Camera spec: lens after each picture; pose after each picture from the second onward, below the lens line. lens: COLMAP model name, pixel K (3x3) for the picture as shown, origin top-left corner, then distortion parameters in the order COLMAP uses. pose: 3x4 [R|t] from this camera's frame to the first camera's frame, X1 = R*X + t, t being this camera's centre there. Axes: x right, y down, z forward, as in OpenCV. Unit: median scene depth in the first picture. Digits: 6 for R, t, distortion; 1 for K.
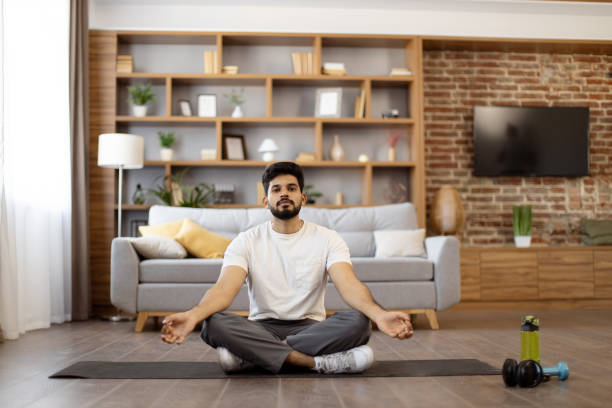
lens RADIAL K [[882.9, 0, 329.2], [0, 882.9, 215.4], [0, 0, 1]] dist [-0.165421, 0.118408]
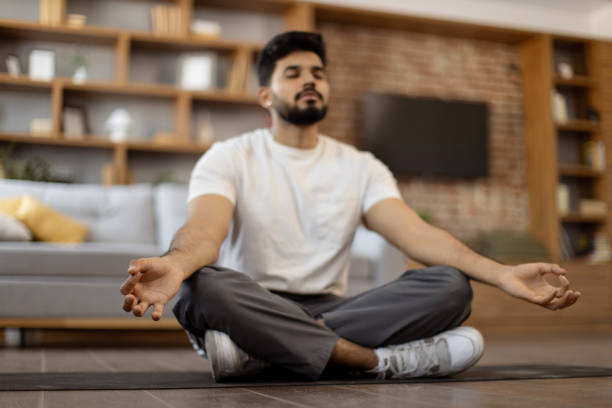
lens RADIAL K [[903.0, 0, 324.6], [0, 903.0, 204.7], [0, 0, 1]] dist [-0.130120, 0.005350]
pose [[0.969190, 0.035998, 0.243670, -0.194007], [-0.019906, 0.997474, -0.068185, 0.107658], [-0.245509, 0.061234, 0.967458, 0.435843]]
